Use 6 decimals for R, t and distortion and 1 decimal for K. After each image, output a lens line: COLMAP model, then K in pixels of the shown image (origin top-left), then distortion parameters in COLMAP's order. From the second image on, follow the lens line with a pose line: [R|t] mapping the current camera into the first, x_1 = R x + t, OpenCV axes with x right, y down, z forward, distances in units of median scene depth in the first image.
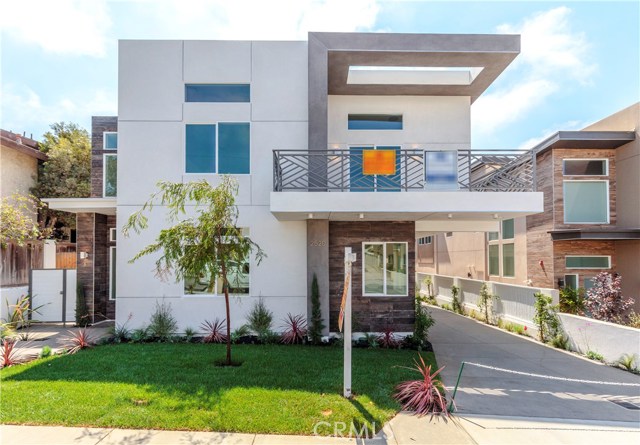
lens RADIAL K [[301.1, 0, 320.7], [0, 301.1, 251.2], [0, 0, 1]] dist [0.003079, 0.000353]
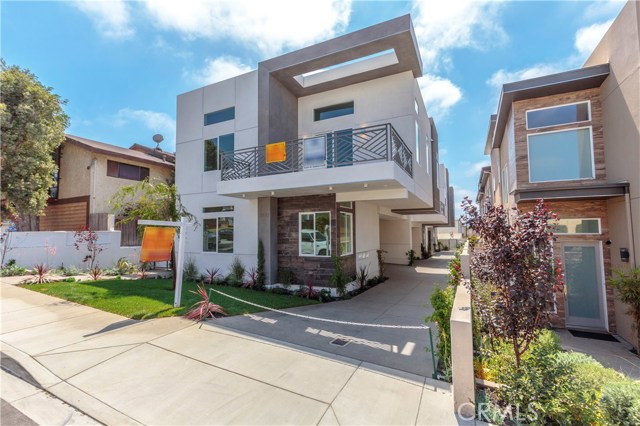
lens RADIAL K [[289.4, 0, 320.0], [0, 289.4, 213.0], [0, 0, 1]] dist [0.003559, 0.000468]
pose [[0.890506, -0.036998, -0.453465, 0.740346], [0.018049, 0.998776, -0.046046, 0.027056], [0.454613, 0.032820, 0.890084, -0.032732]]
